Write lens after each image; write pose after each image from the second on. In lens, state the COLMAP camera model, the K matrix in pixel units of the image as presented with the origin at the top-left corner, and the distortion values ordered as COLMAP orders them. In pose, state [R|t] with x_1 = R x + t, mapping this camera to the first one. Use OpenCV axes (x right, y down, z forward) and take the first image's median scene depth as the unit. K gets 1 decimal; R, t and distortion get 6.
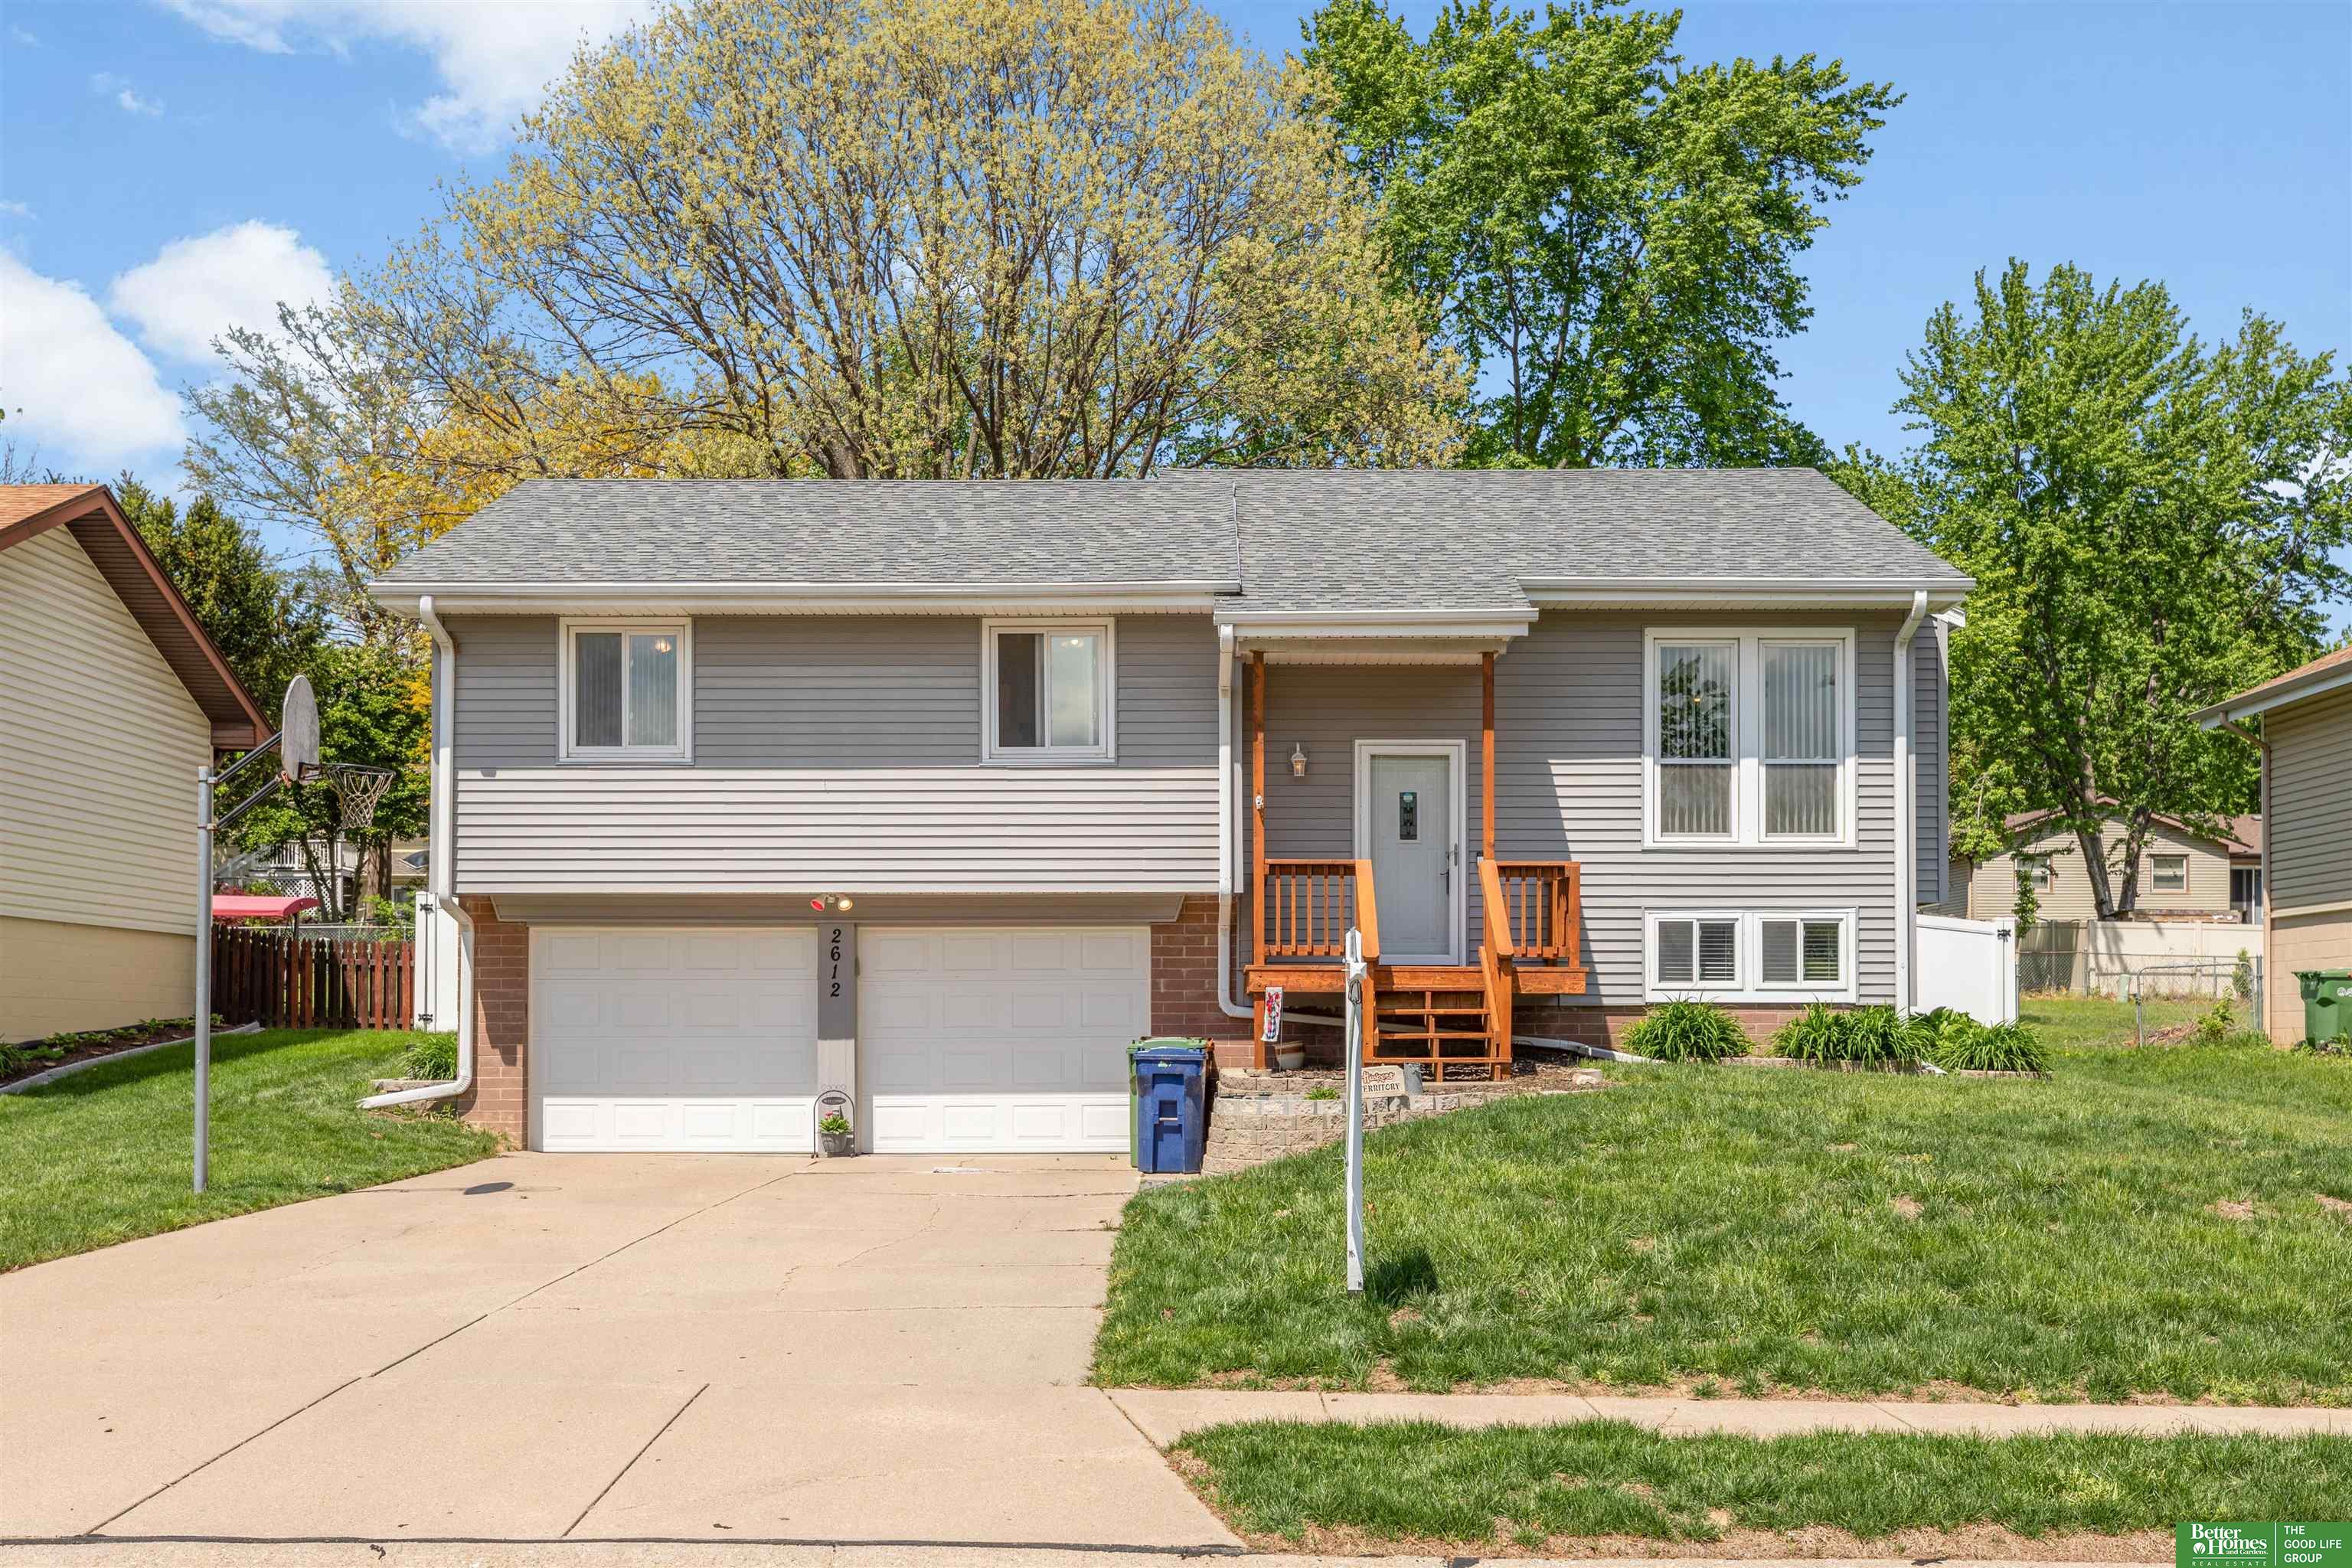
lens RADIAL K [[2297.1, 0, 1176.0], [0, 2297.1, 784.0], [0, 0, 1]] dist [-0.004932, -0.001575]
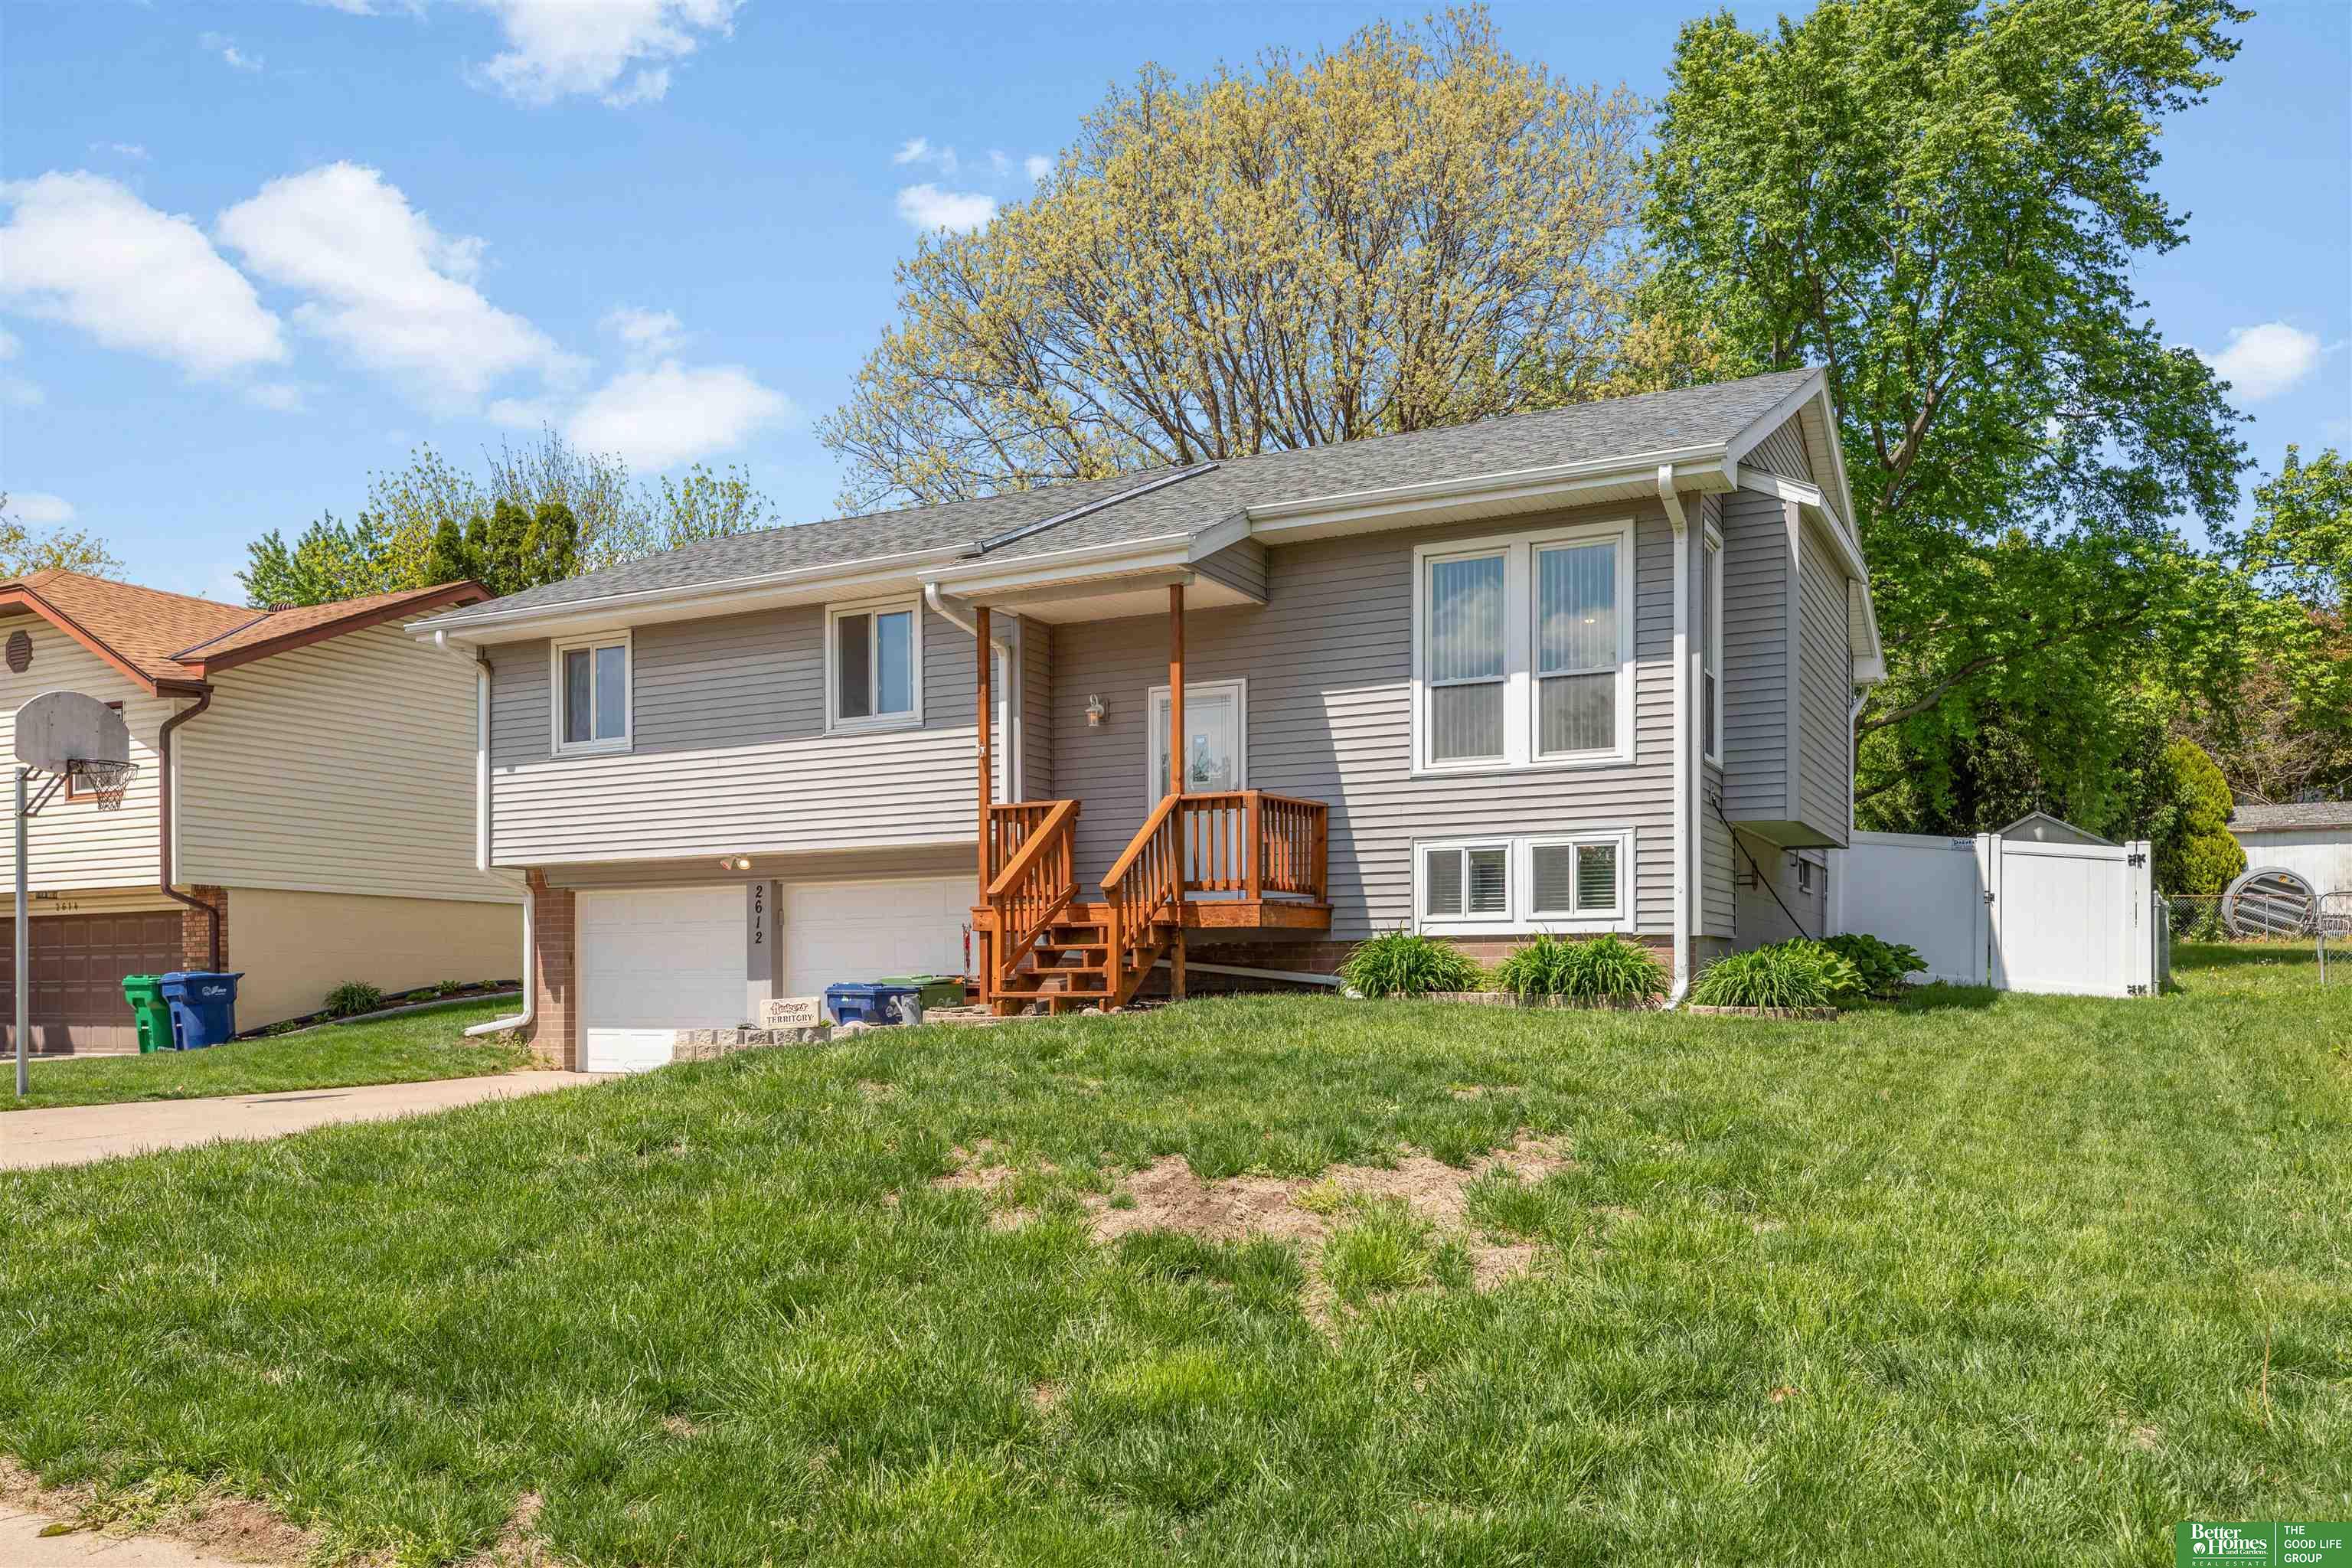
lens RADIAL K [[1747.1, 0, 1185.2], [0, 1747.1, 866.0], [0, 0, 1]] dist [-0.001603, -0.000721]
pose [[0.897321, -0.035160, -0.439975, 0.438550], [0.051491, 0.998355, 0.025233, 0.042198], [0.438364, -0.045297, 0.897655, 0.301809]]
